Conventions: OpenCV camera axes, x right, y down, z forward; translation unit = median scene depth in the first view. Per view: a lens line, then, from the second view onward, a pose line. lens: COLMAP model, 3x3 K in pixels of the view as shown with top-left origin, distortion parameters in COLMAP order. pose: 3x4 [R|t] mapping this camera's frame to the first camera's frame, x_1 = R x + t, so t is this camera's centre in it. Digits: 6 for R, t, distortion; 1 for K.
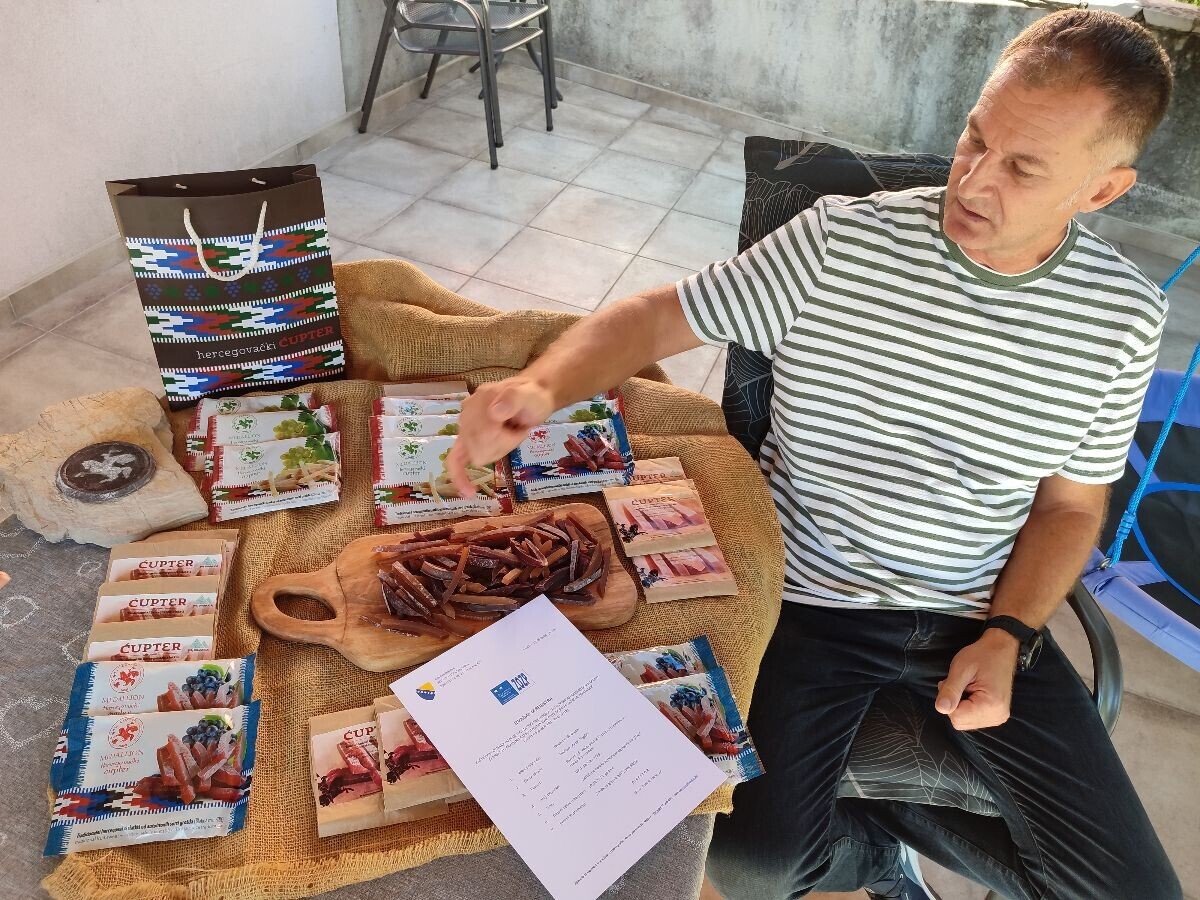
lens RADIAL K [[856.3, 0, 600.0], [0, 856.3, 450.0], [0, 0, 1]] dist [0.012839, -0.027588]
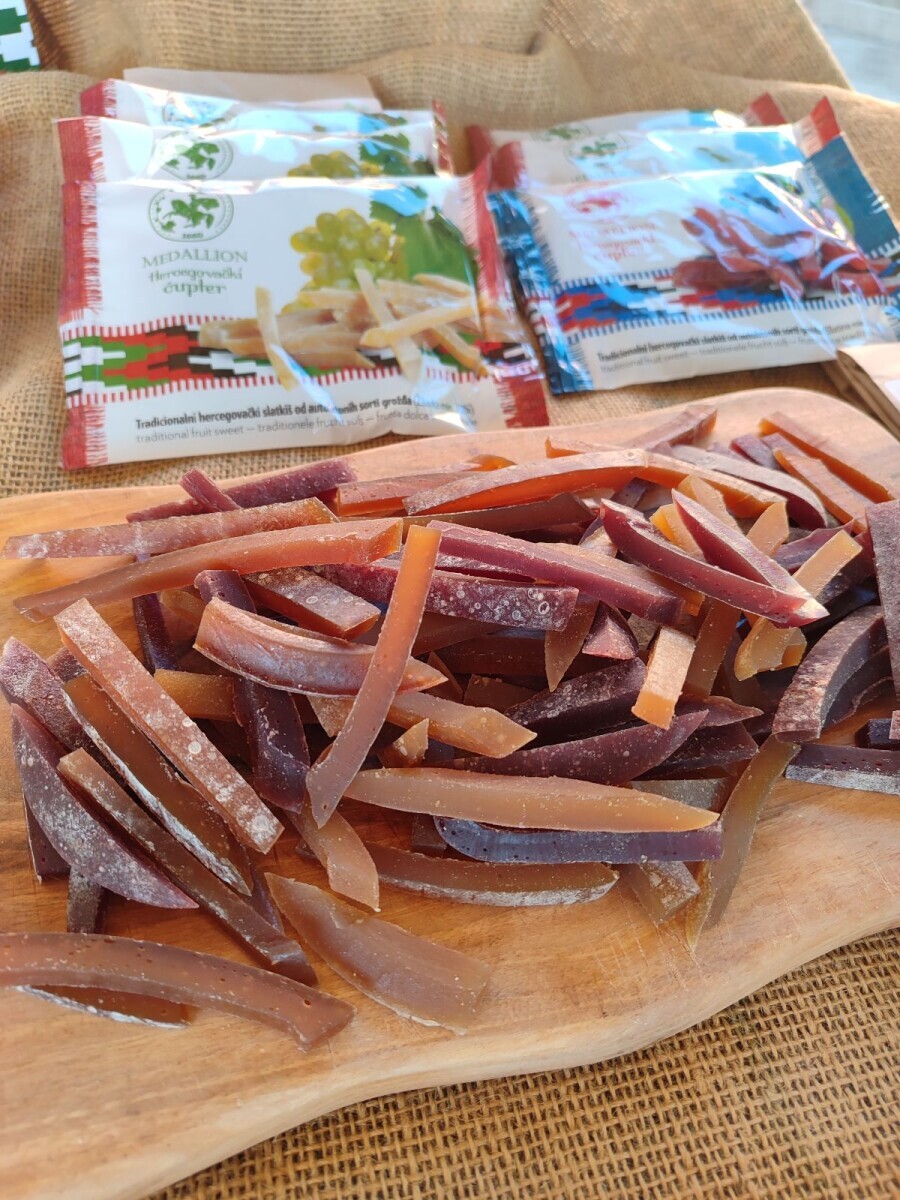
lens RADIAL K [[916.7, 0, 479.0], [0, 916.7, 599.6], [0, 0, 1]] dist [-0.051136, -0.000906]
pose [[0.999757, -0.011236, -0.018950, -0.122470], [0.013838, 0.989580, 0.143316, 0.088157], [0.017142, -0.143543, 0.989496, 0.695525]]
